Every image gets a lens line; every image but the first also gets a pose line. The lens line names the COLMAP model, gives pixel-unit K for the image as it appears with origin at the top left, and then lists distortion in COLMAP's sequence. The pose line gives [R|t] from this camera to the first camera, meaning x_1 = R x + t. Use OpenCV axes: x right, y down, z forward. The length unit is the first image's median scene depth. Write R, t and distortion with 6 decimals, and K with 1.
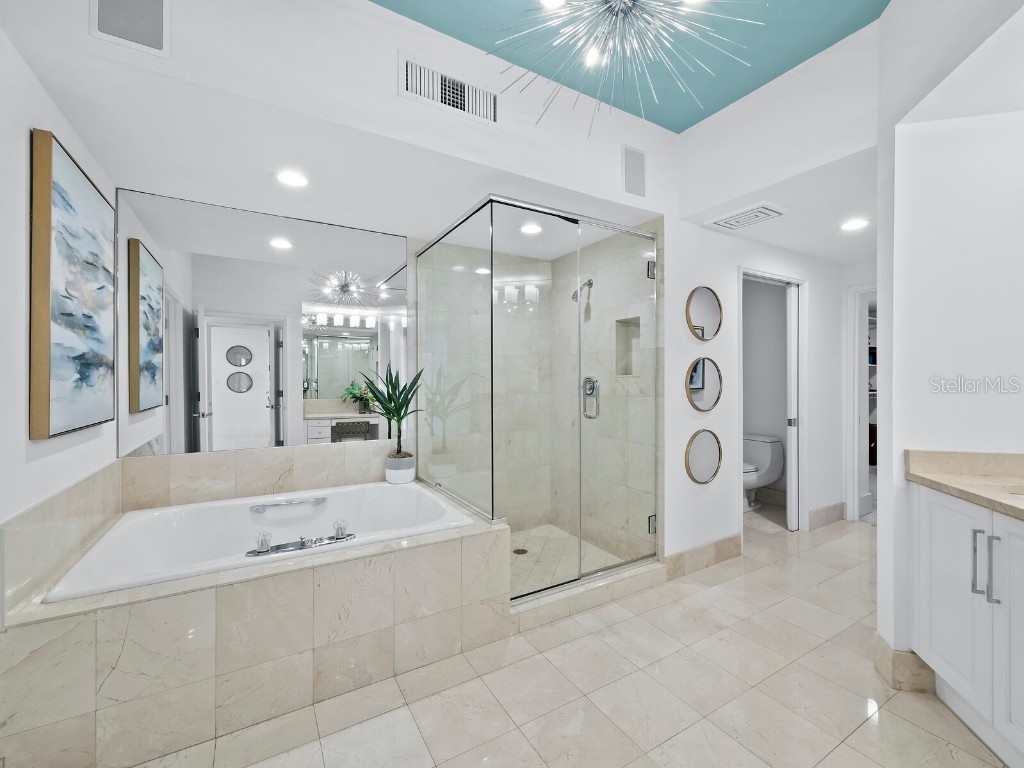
lens RADIAL K [[436.3, 0, 508.4], [0, 436.3, 379.9], [0, 0, 1]] dist [0.001320, 0.000110]
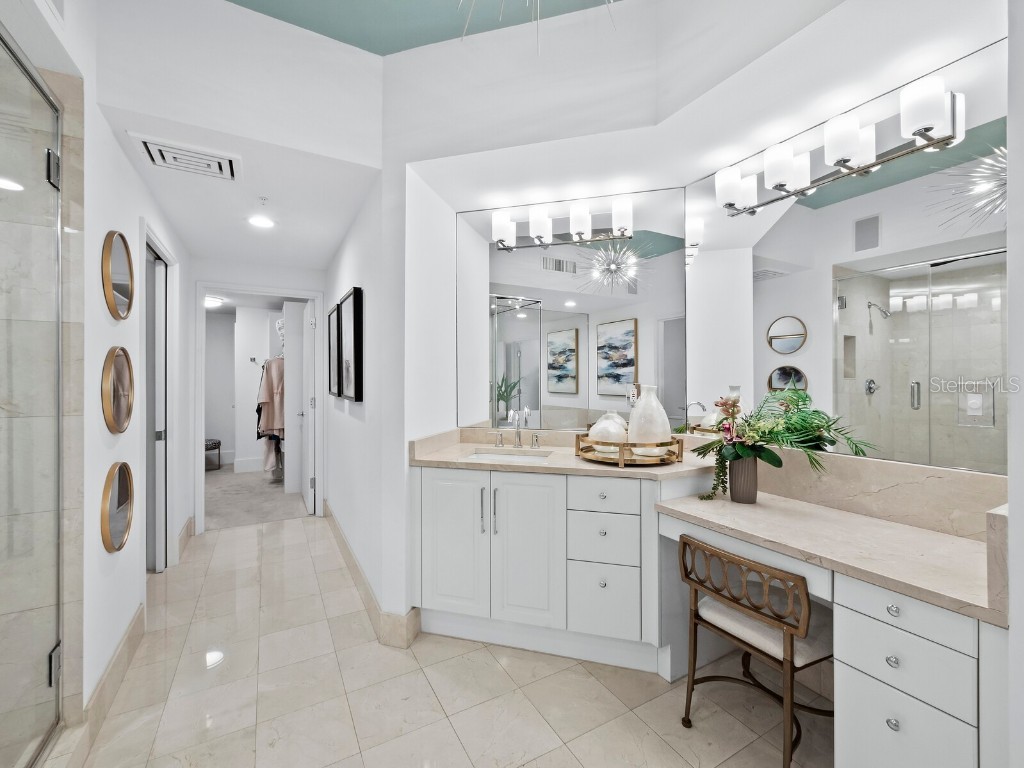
lens RADIAL K [[436.3, 0, 508.4], [0, 436.3, 379.9], [0, 0, 1]] dist [0.001320, 0.000110]
pose [[0.013292, 0.001258, 0.999911, -0.209901], [0.000898, 0.999999, -0.001270, -0.003459], [-0.999911, 0.000915, 0.013291, 0.551186]]
